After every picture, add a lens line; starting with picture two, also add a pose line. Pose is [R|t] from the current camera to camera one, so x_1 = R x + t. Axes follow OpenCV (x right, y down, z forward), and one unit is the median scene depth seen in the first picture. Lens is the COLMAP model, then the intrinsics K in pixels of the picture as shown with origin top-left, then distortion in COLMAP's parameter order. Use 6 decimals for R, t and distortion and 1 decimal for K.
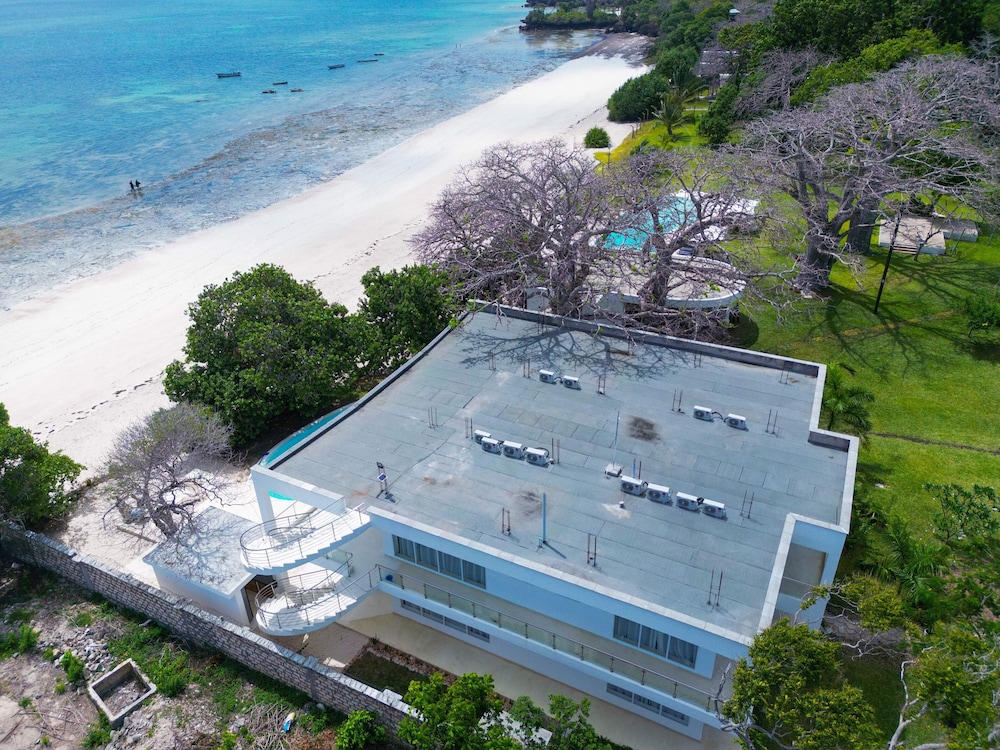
lens RADIAL K [[701.8, 0, 500.0], [0, 701.8, 375.0], [0, 0, 1]] dist [0.085399, -0.059978]
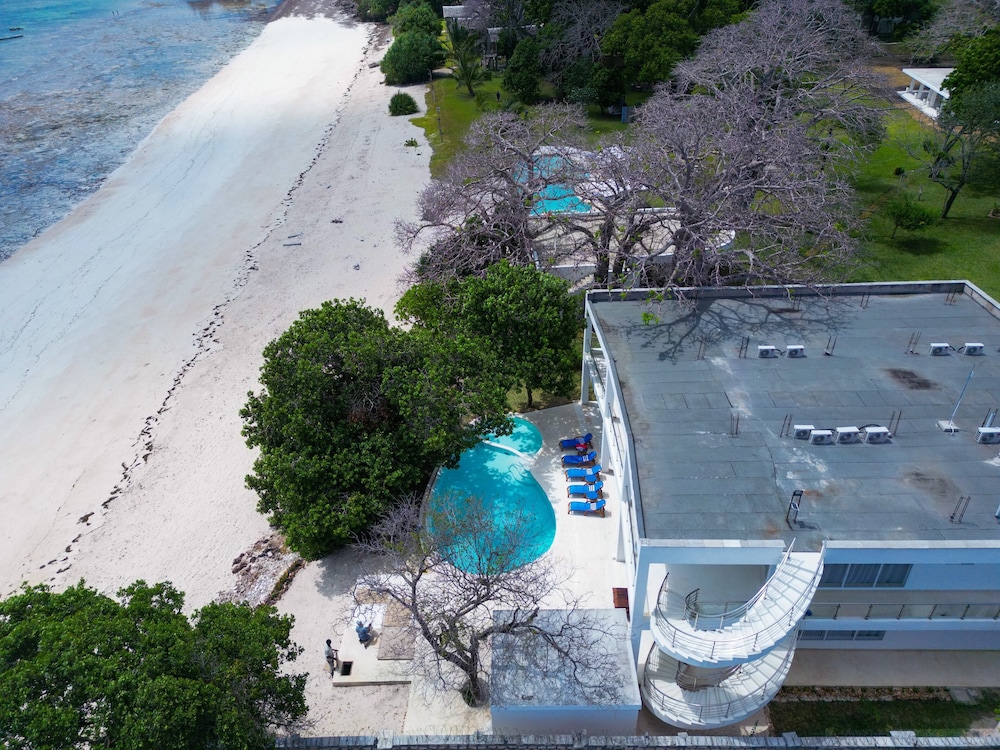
lens RADIAL K [[701.8, 0, 500.0], [0, 701.8, 375.0], [0, 0, 1]] dist [0.085399, -0.059978]
pose [[0.896595, -0.245887, 0.368317, -0.570400], [0.228835, 0.969292, 0.090043, -0.125916], [-0.379147, 0.003551, 0.925330, 0.246826]]
